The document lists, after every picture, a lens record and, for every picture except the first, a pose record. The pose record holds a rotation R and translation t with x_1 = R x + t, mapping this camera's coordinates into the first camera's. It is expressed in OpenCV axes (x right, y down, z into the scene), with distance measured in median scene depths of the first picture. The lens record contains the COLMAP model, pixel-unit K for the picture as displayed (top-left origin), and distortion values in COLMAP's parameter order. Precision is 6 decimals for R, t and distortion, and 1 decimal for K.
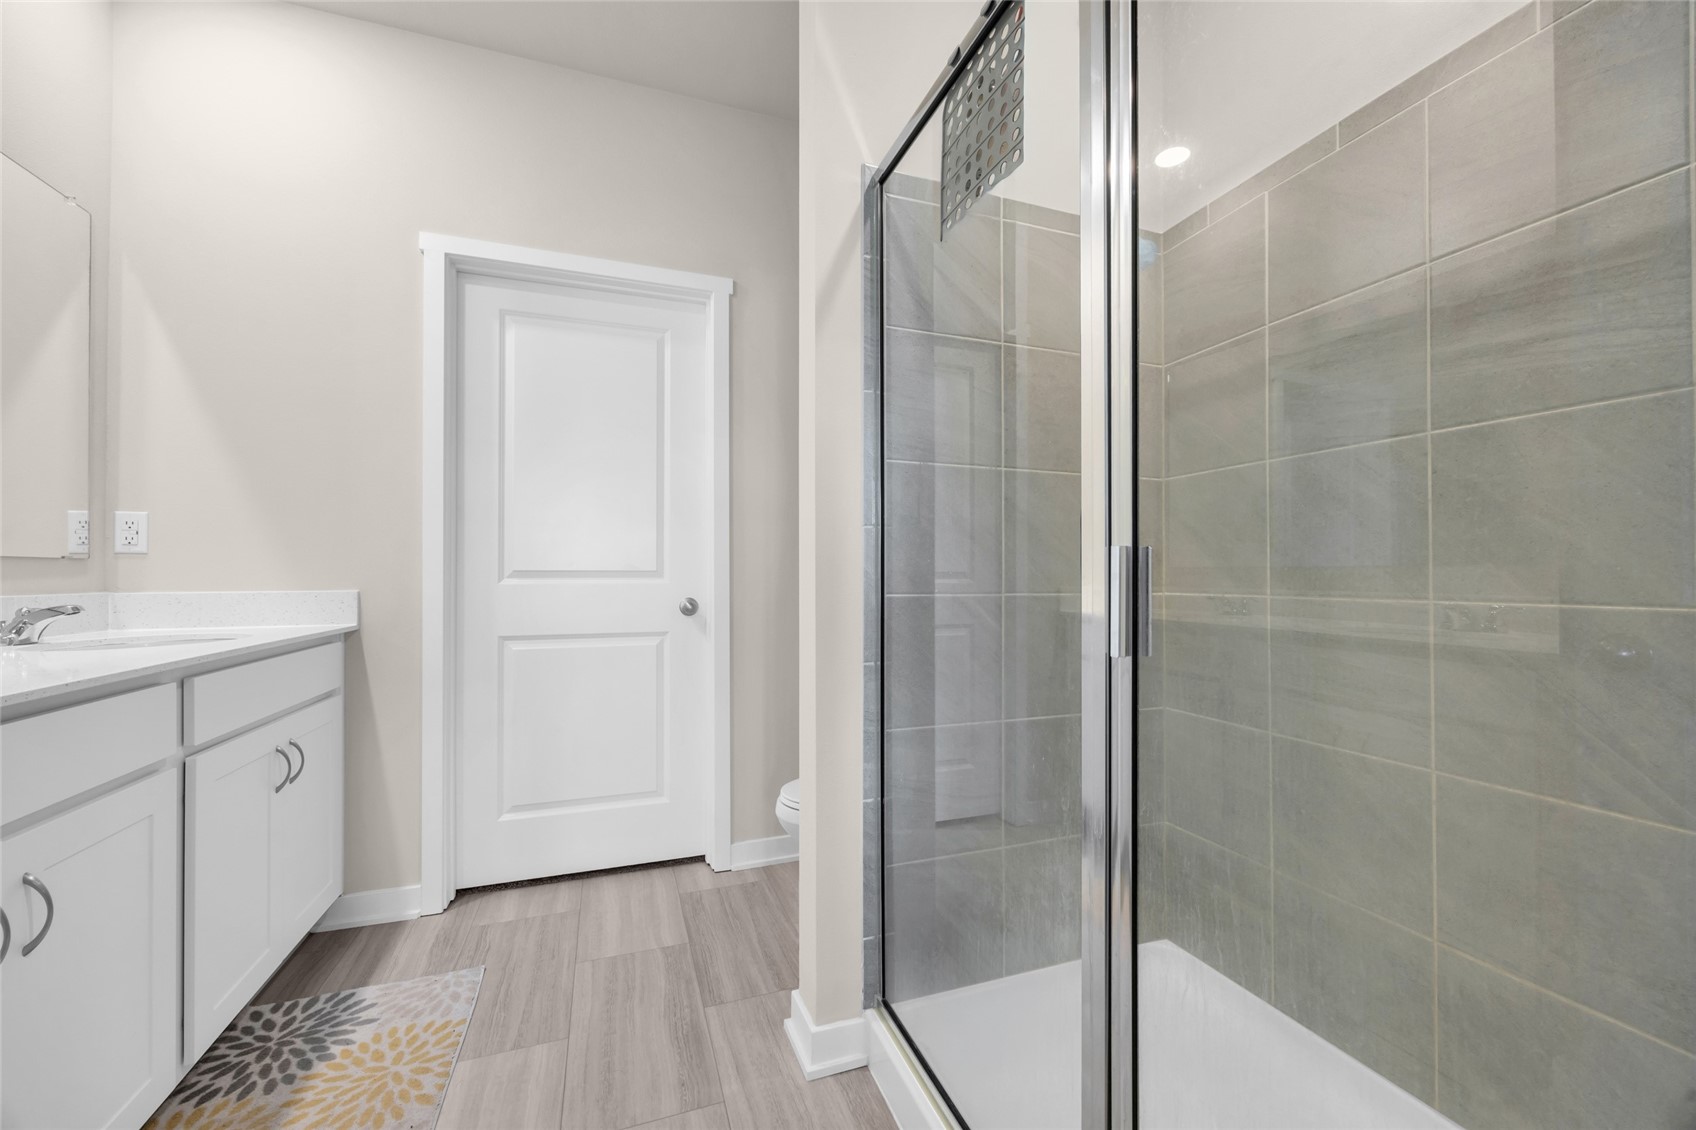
lens RADIAL K [[654.1, 0, 852.1], [0, 654.1, 587.3], [0, 0, 1]] dist [-0.000731, -0.000375]
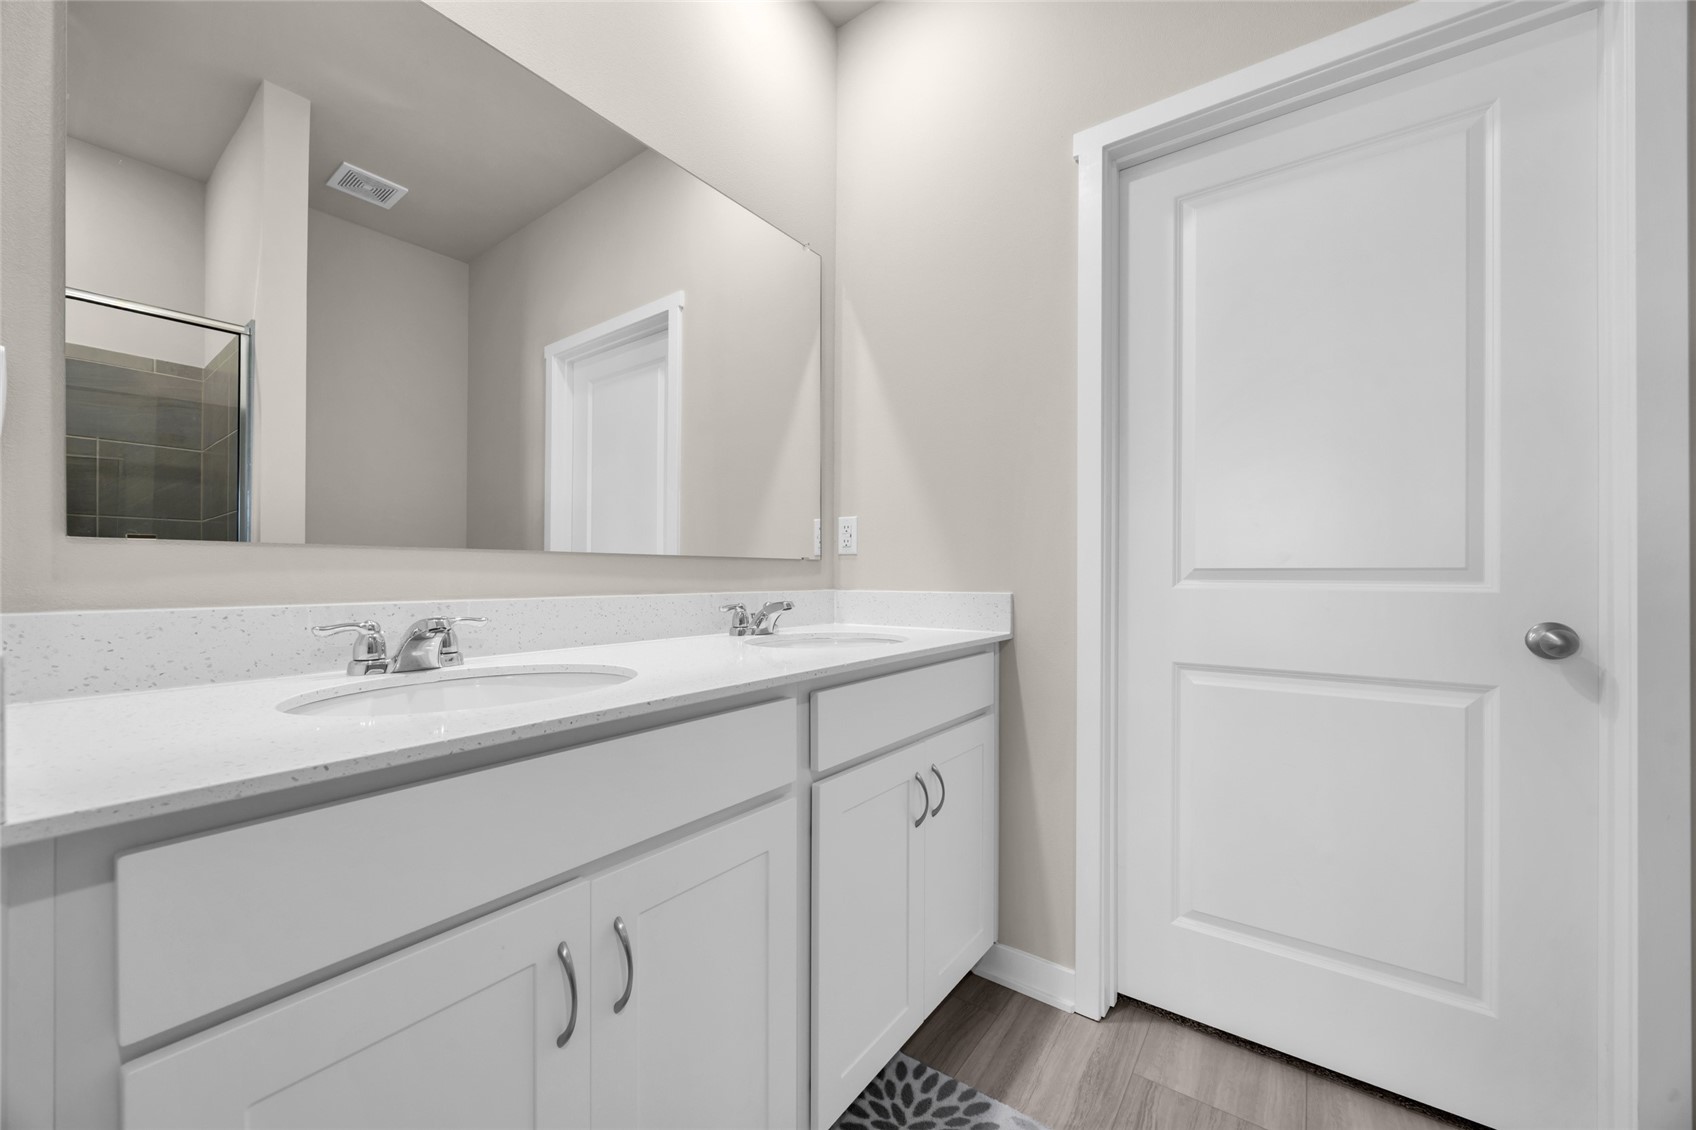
lens RADIAL K [[664.9, 0, 849.5], [0, 664.9, 561.0], [0, 0, 1]] dist [0.000052, -0.000003]
pose [[0.569604, -0.016147, -0.821761, -0.170978], [-0.019021, 0.999280, -0.032819, -0.004738], [0.821699, 0.034325, 0.568887, 0.347778]]
